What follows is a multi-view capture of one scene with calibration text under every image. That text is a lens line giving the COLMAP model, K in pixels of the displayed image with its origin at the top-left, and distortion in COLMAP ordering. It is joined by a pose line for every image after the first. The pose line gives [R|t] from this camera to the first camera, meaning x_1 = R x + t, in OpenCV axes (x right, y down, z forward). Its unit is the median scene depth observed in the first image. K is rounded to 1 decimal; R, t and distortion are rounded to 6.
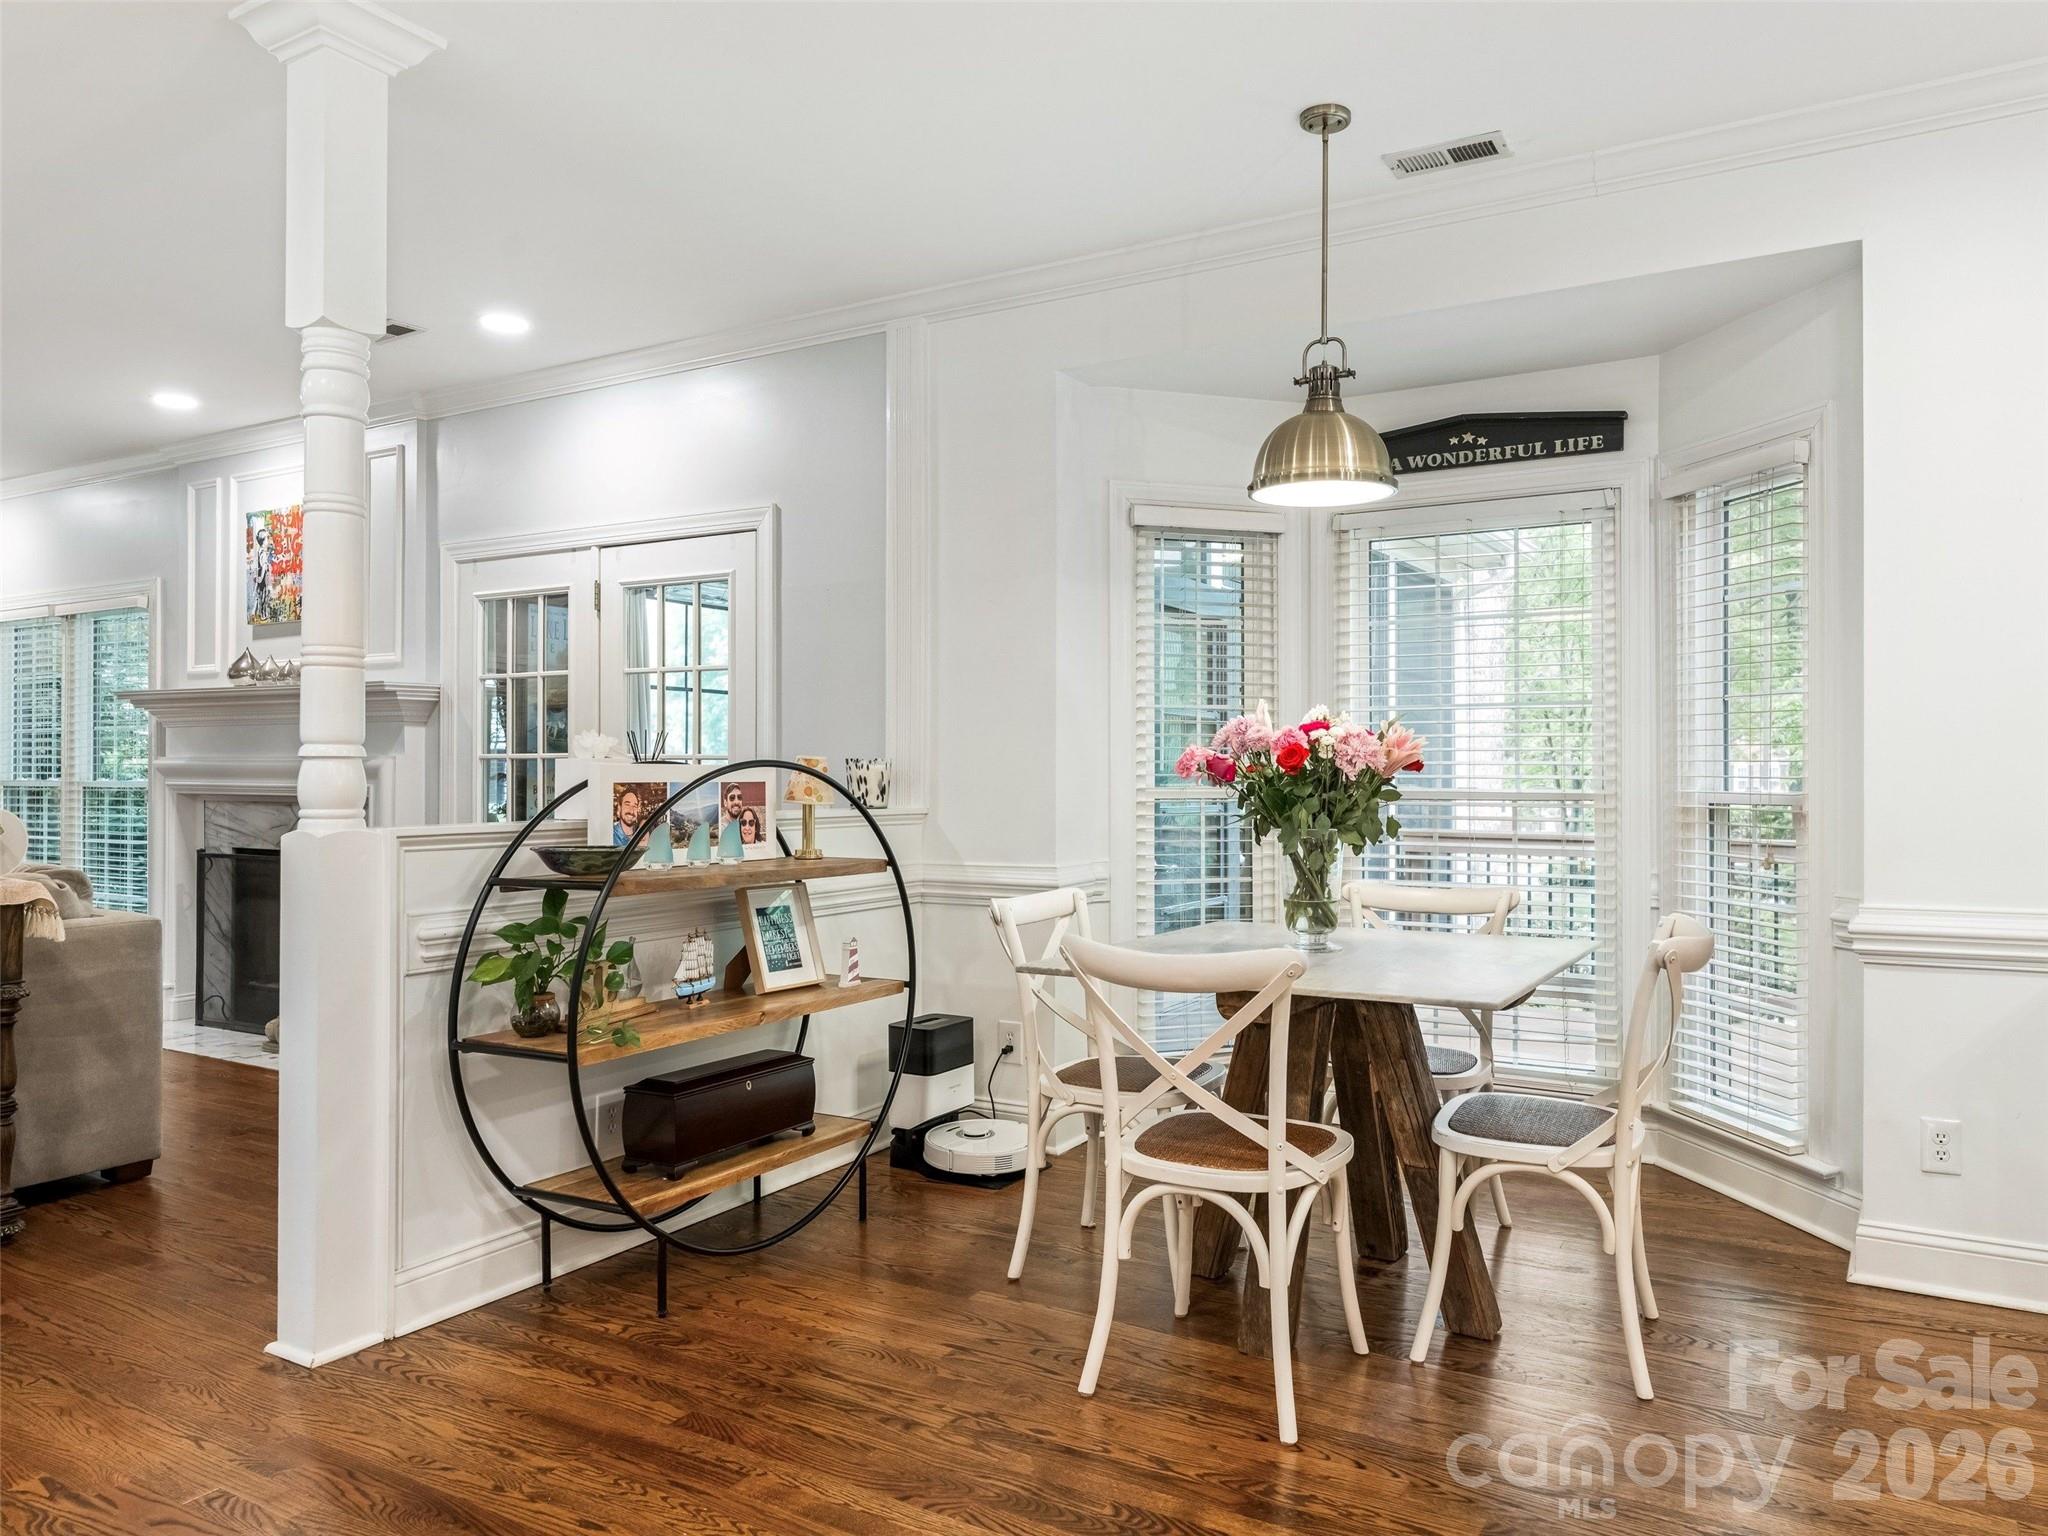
lens RADIAL K [[1341.0, 0, 1091.8], [0, 1341.0, 764.2], [0, 0, 1]] dist [-0.007817, 0.000976]
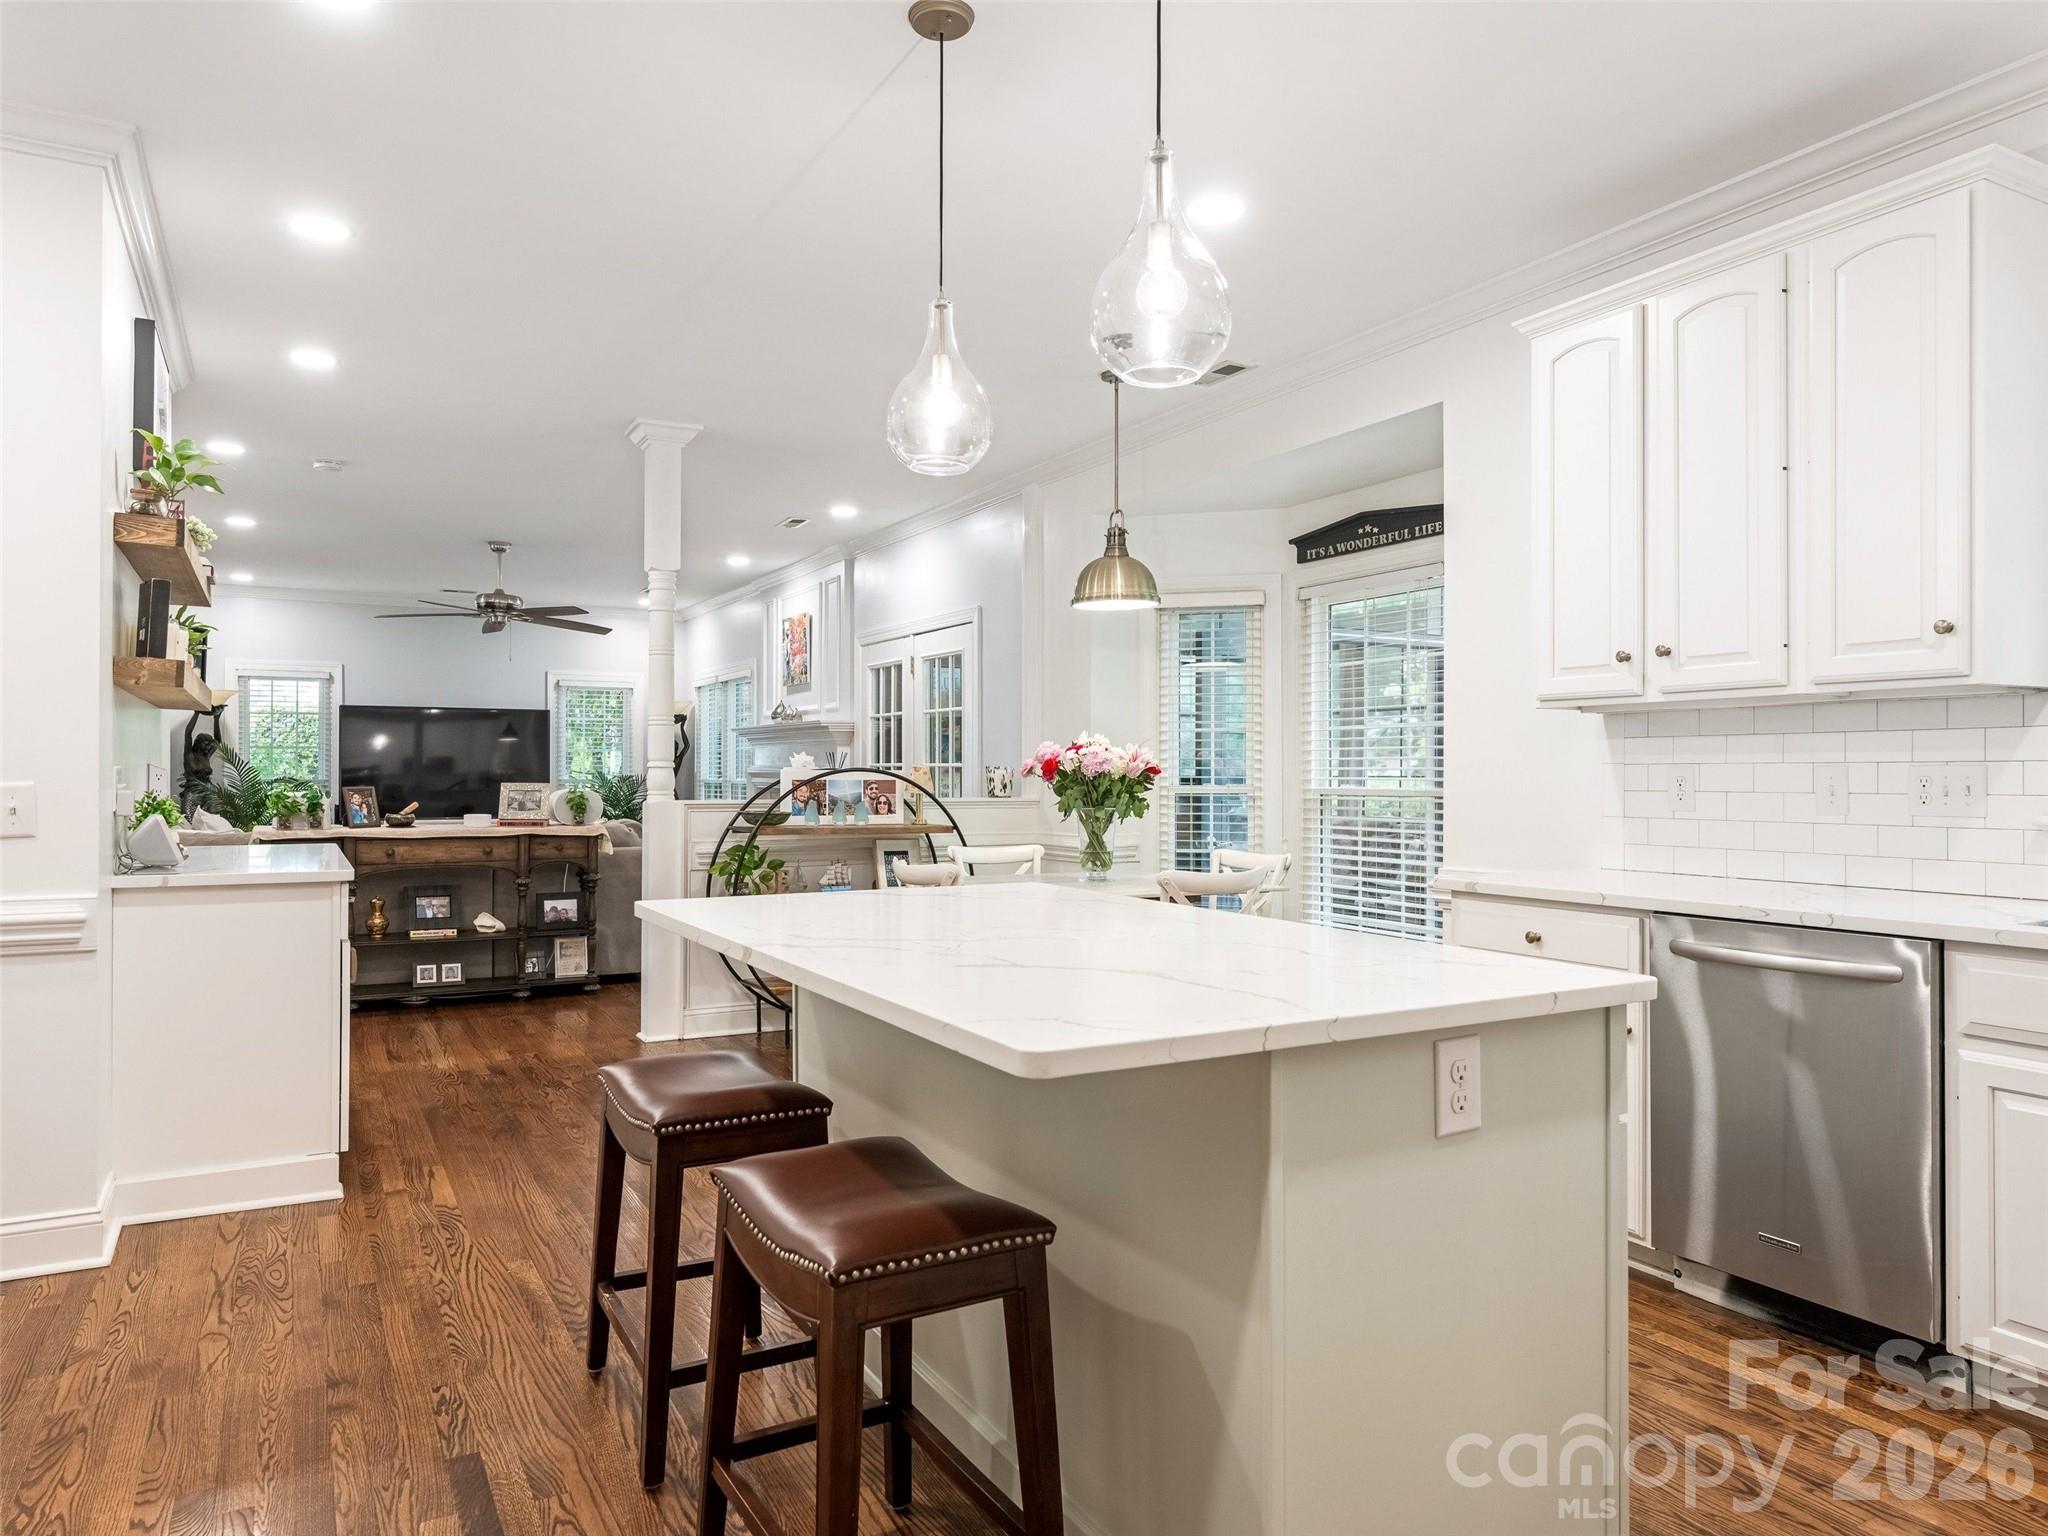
lens RADIAL K [[1341.0, 0, 1017.7], [0, 1341.0, 765.3], [0, 0, 1]] dist [-0.007817, 0.000976]
pose [[0.836153, -0.003170, -0.548487, 0.674873], [0.002364, 0.999995, -0.002175, -0.001629], [0.548491, 0.000522, 0.836156, -0.304806]]
